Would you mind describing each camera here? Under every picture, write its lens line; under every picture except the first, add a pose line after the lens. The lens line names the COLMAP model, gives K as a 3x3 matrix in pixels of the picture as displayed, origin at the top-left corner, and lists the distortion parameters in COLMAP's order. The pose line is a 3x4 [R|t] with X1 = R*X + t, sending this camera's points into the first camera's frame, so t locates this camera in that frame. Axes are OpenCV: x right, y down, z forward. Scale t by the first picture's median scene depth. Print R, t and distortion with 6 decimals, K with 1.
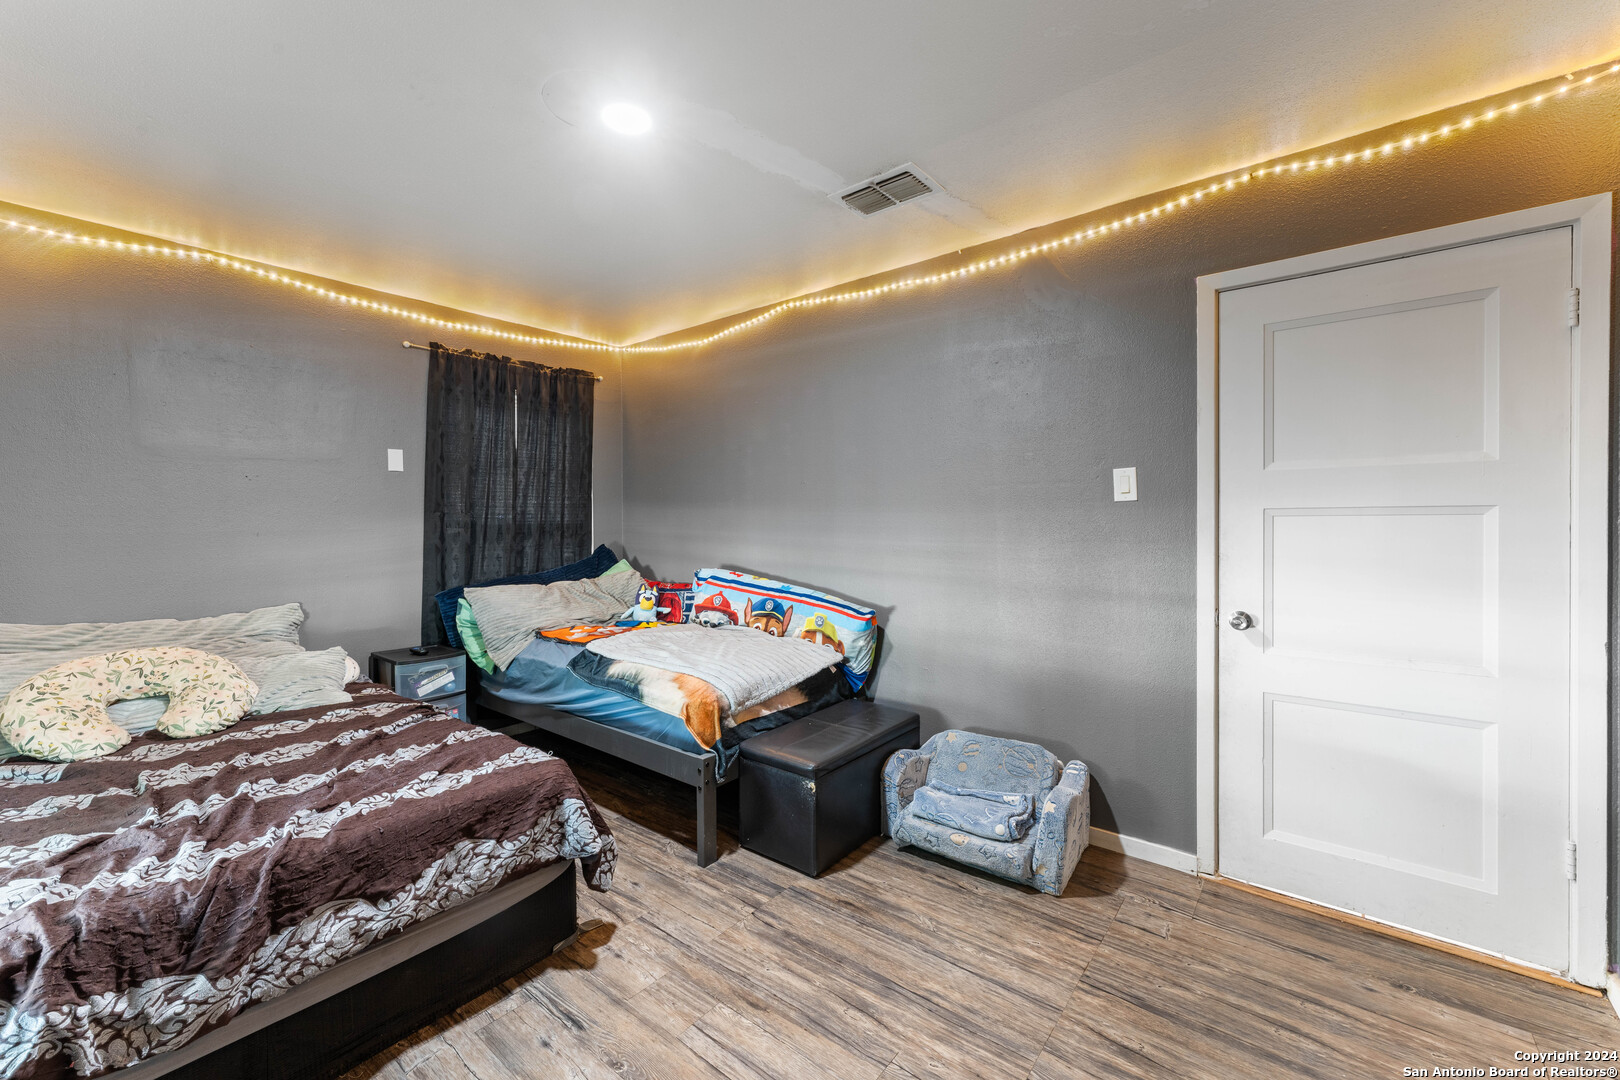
lens RADIAL K [[661.3, 0, 807.4], [0, 661.3, 539.1], [0, 0, 1]] dist [0.007319, -0.000383]
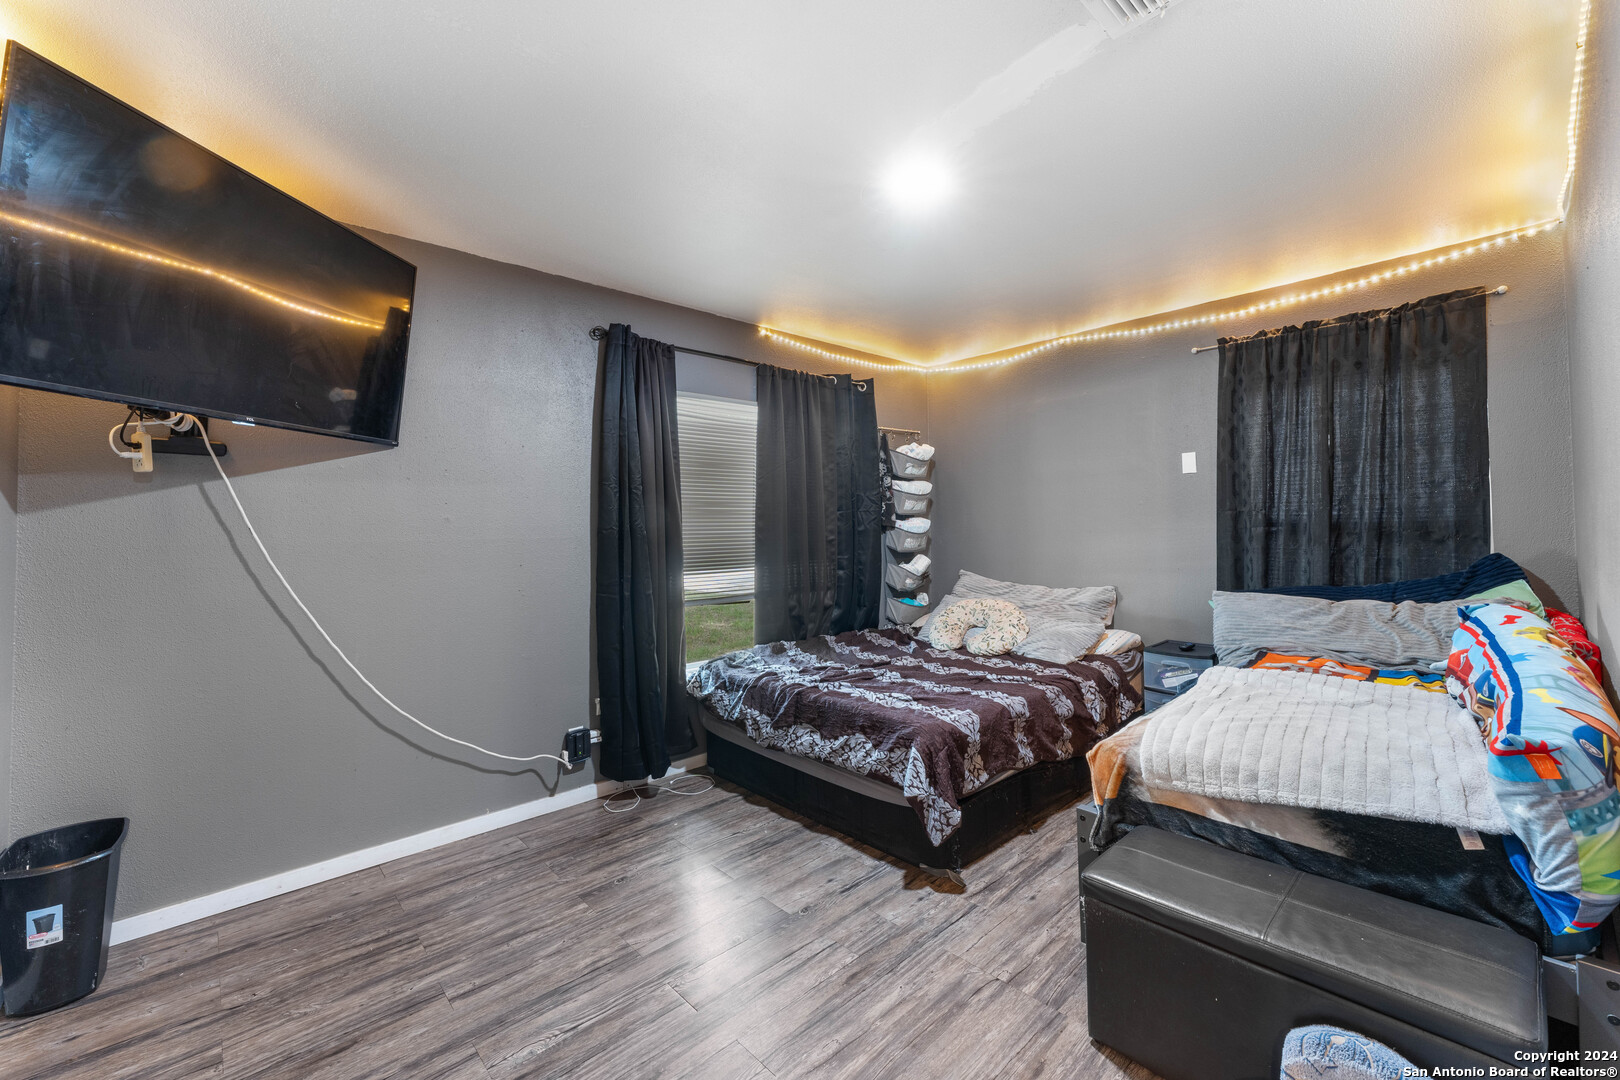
lens RADIAL K [[661.3, 0, 810.0], [0, 661.3, 525.2], [0, 0, 1]] dist [0.007319, -0.000383]
pose [[-0.142919, 0.003713, -0.989727, 0.639611], [-0.012629, 0.999905, 0.005575, -0.022311], [0.989654, 0.013296, -0.142858, 0.693251]]
